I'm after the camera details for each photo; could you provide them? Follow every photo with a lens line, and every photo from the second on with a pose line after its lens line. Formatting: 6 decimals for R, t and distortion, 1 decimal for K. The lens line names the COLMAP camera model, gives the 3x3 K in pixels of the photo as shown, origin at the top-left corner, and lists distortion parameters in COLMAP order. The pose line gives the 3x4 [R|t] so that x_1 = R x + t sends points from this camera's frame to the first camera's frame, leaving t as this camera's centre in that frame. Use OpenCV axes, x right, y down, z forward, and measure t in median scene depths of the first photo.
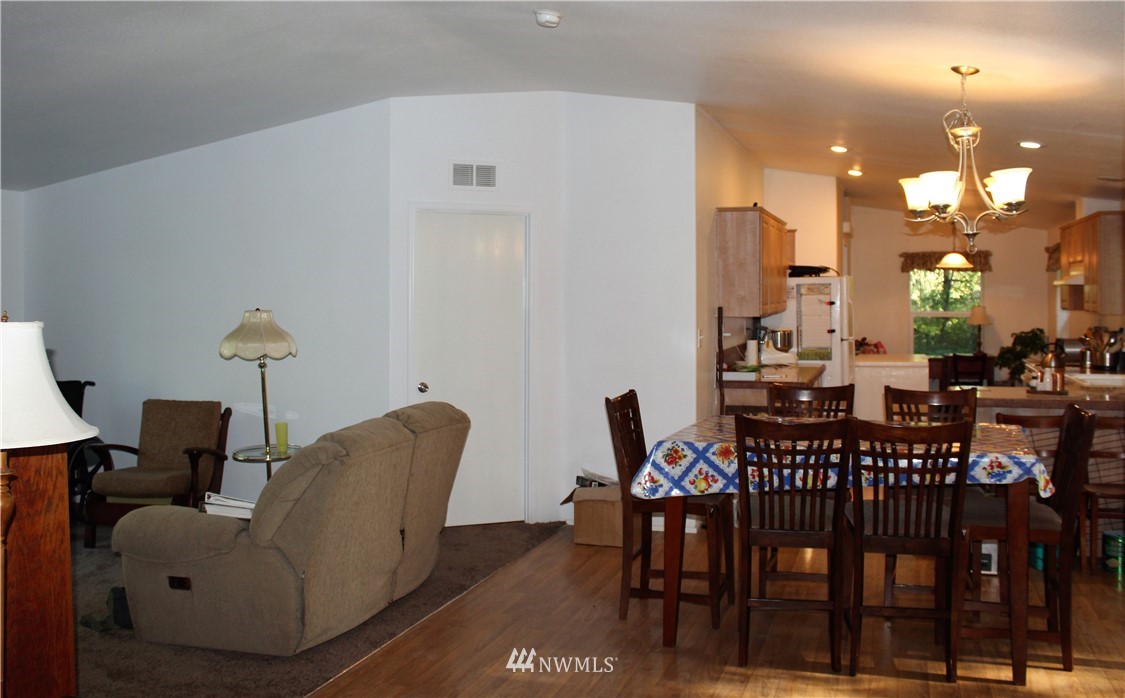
lens RADIAL K [[975.1, 0, 562.5], [0, 975.1, 347.6], [0, 0, 1]] dist [0.015896, 0.010194]
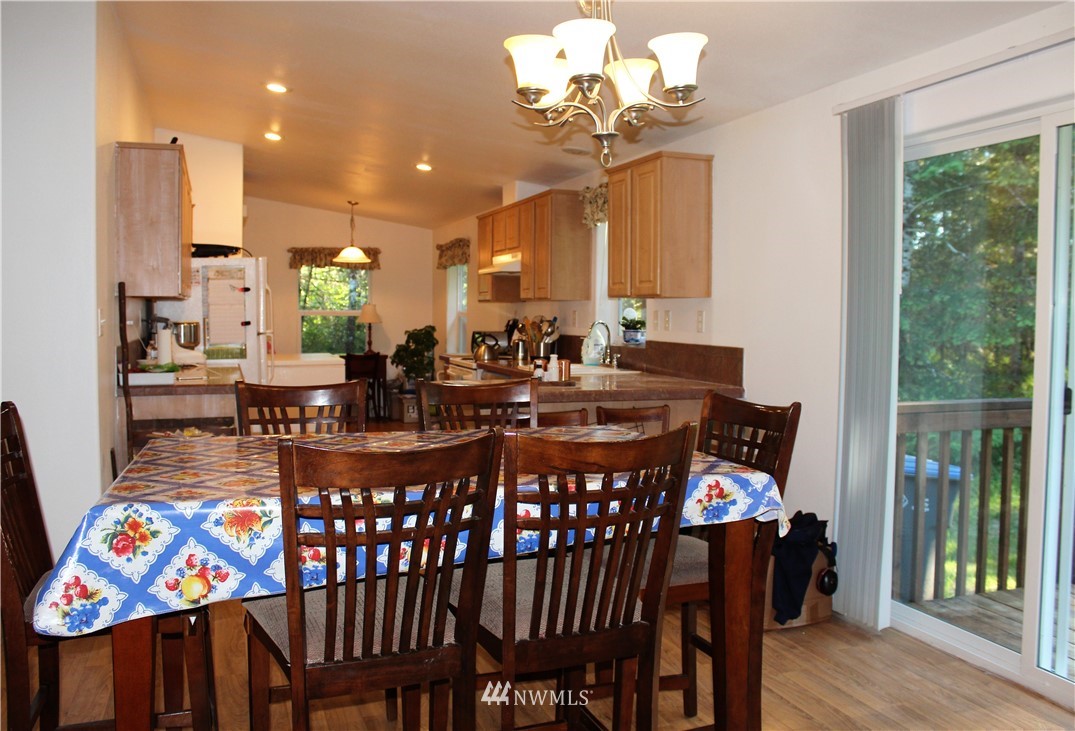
lens RADIAL K [[907.6, 0, 537.9], [0, 907.6, 357.2], [0, 0, 1]] dist [-0.100504, 0.027539]
pose [[0.790809, -0.017116, 0.611824, 0.005025], [0.017050, 0.999837, 0.005933, 0.014537], [-0.611826, 0.005740, 0.790972, 0.312142]]
